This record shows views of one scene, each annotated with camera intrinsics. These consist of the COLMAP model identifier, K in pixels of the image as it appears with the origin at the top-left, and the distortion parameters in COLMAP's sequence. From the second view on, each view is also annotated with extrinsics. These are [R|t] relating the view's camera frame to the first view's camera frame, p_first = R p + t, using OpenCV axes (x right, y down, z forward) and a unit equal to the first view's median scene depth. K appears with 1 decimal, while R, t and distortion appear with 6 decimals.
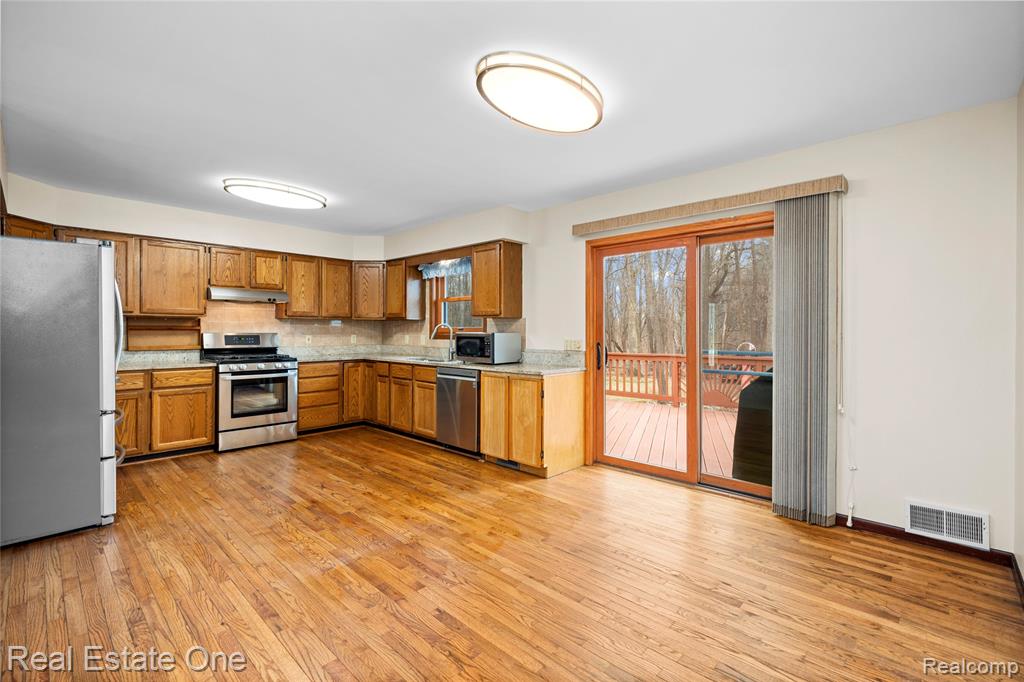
lens RADIAL K [[456.0, 0, 511.2], [0, 456.0, 332.2], [0, 0, 1]] dist [0.013564, -0.015239]
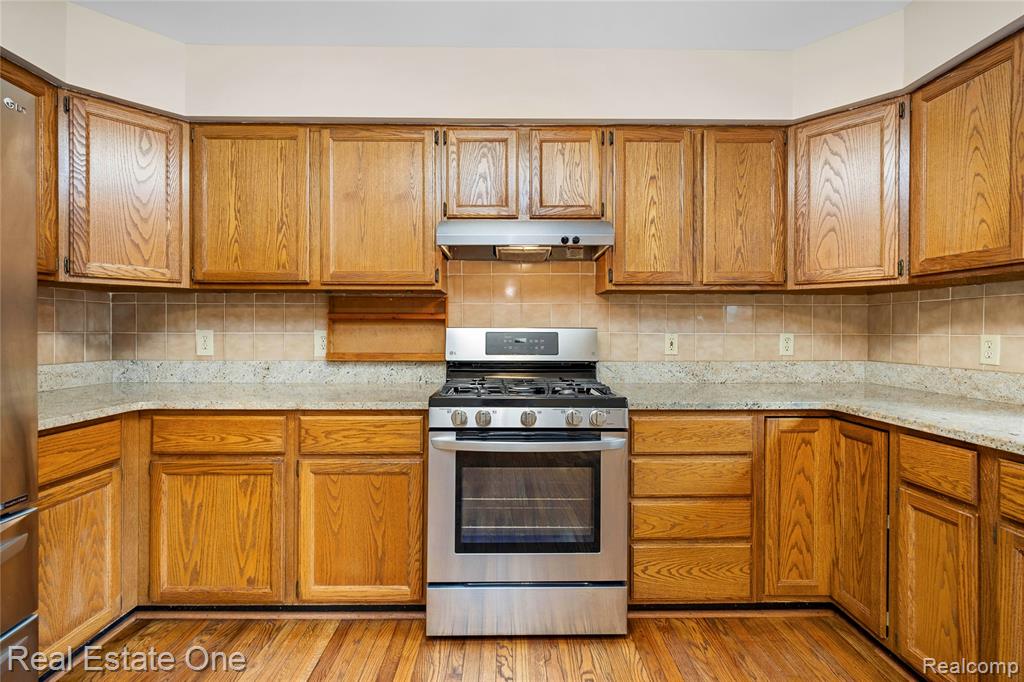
lens RADIAL K [[468.0, 0, 512.5], [0, 468.0, 333.7], [0, 0, 1]] dist [0.000451, -0.000570]
pose [[0.695855, -0.000216, -0.718183, -0.304621], [-0.002657, 0.999992, -0.002874, 0.010029], [0.718178, 0.003908, 0.695849, 0.766282]]
